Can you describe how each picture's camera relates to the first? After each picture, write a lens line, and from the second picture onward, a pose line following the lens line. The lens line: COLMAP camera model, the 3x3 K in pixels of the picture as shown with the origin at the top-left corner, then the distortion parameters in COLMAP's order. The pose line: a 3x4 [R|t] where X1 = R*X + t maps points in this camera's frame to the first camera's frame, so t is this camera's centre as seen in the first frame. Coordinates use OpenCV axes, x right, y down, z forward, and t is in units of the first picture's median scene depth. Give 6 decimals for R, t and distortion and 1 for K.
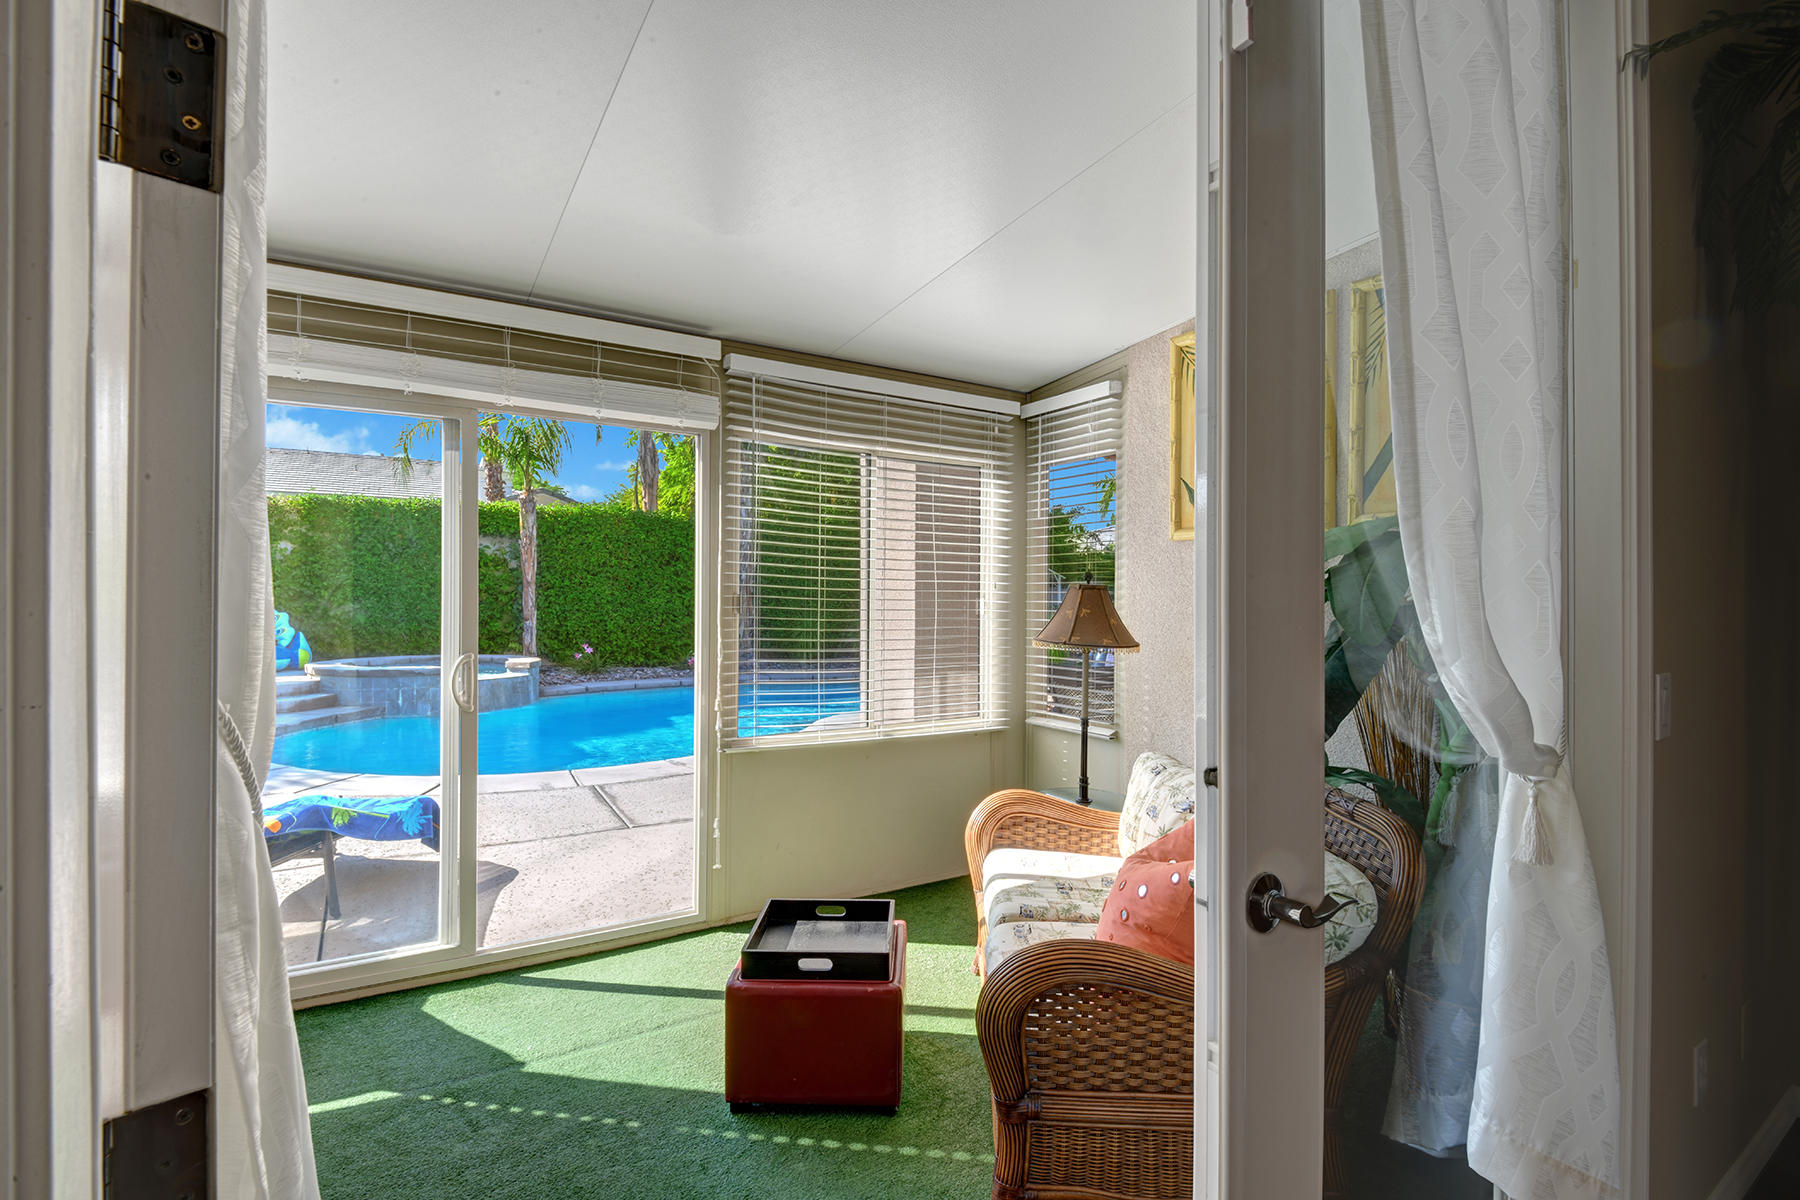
lens RADIAL K [[830.9, 0, 900.0], [0, 830.9, 600.0], [0, 0, 1]] dist [-0.002102, -0.000392]
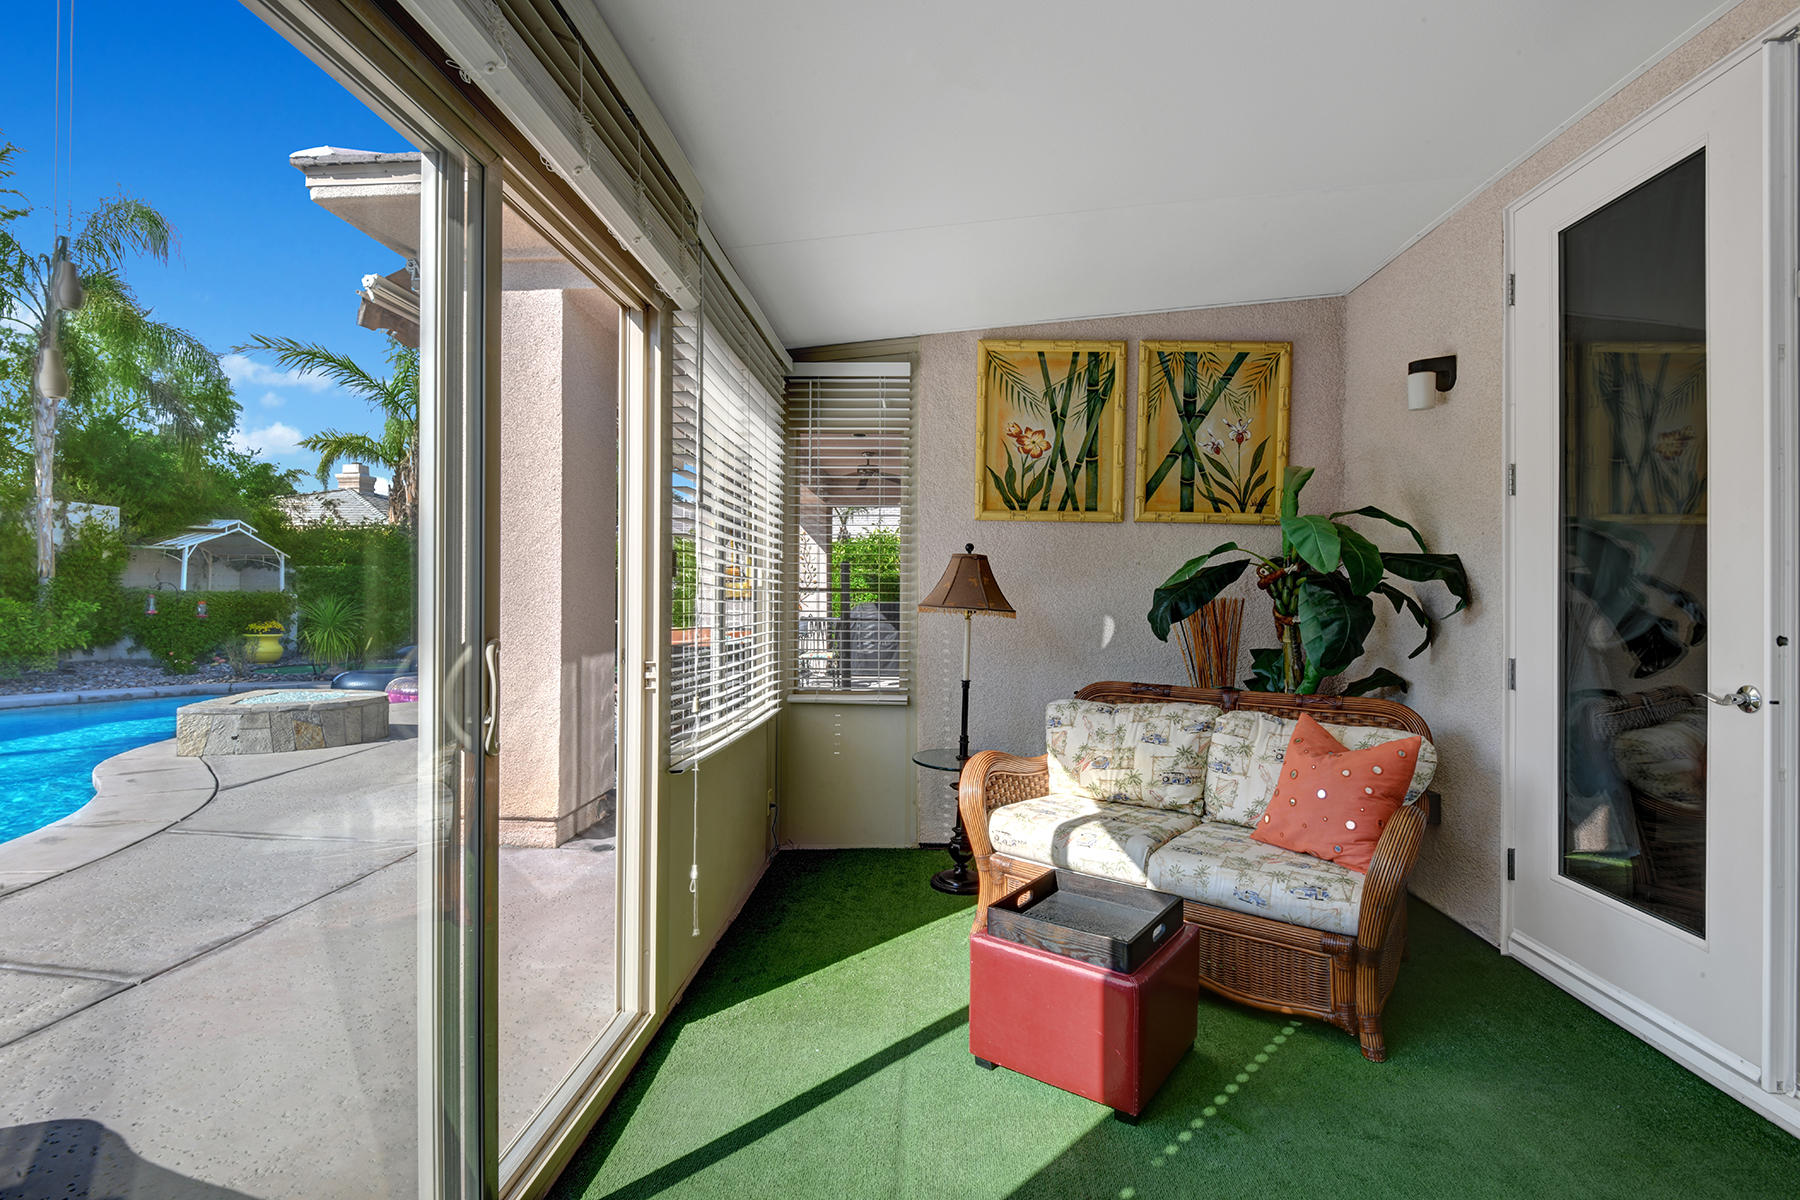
lens RADIAL K [[835.3, 0, 900.0], [0, 835.3, 600.0], [0, 0, 1]] dist [-0.005376, -0.022820]
pose [[0.581494, -0.003329, 0.813544, -0.512432], [-0.005108, 0.999957, 0.007743, 0.023062], [-0.813535, -0.008658, 0.581452, 0.330814]]
